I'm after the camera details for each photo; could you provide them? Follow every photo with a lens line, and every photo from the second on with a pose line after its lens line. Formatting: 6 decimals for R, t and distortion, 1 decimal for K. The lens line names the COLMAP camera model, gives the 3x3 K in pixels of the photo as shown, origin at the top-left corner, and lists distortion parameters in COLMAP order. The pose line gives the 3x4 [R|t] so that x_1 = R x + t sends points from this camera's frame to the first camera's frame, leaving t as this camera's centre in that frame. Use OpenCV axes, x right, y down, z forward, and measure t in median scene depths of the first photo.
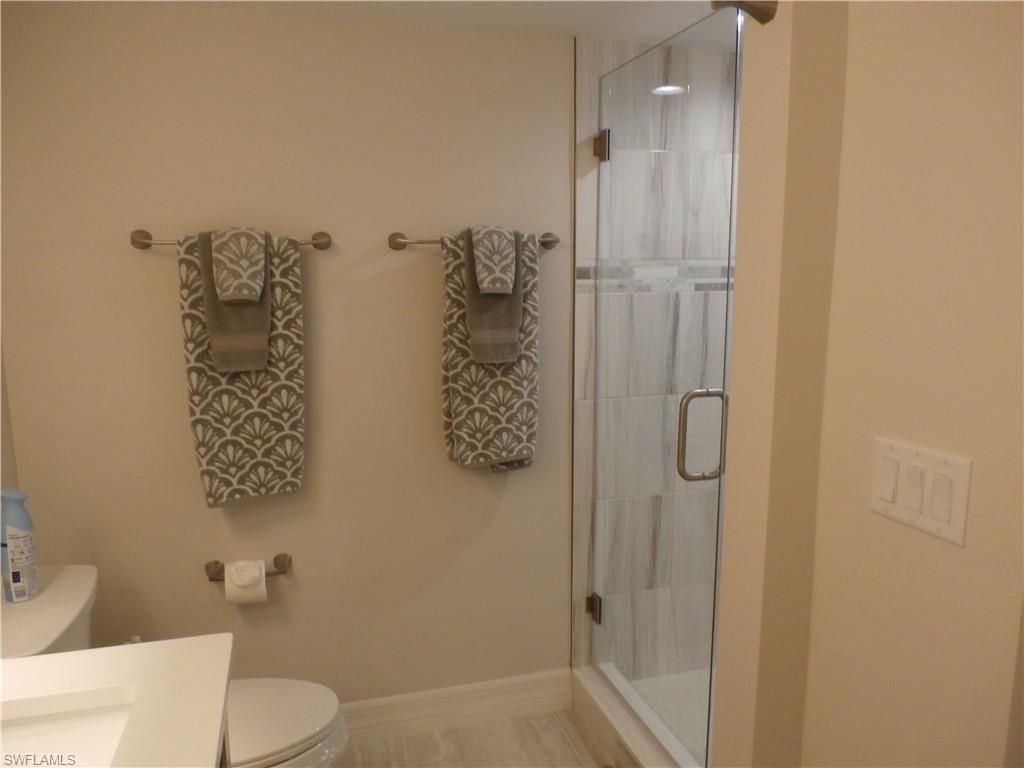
lens RADIAL K [[765.1, 0, 507.8], [0, 765.1, 390.0], [0, 0, 1]] dist [0.002532, 0.012849]
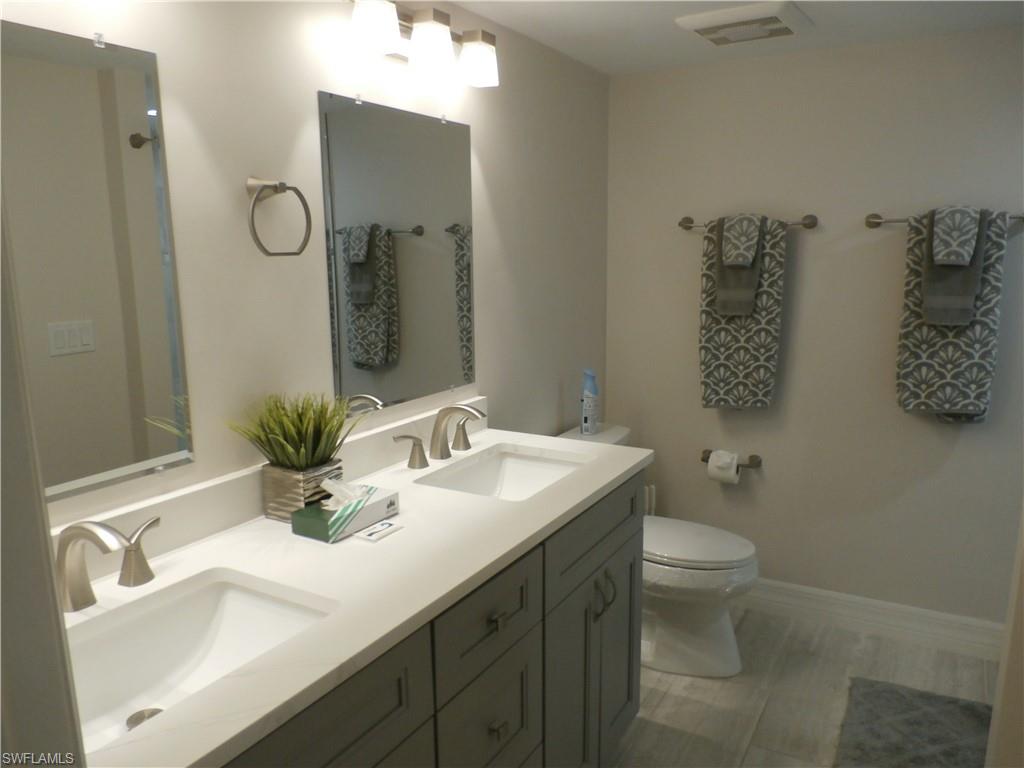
lens RADIAL K [[765.1, 0, 508.9], [0, 765.1, 384.8], [0, 0, 1]] dist [0.002532, 0.012849]
pose [[0.714117, 0.129244, -0.687992, 0.329145], [-0.112975, 0.991203, 0.068940, 0.049799], [0.690850, 0.028495, 0.722437, -0.296695]]
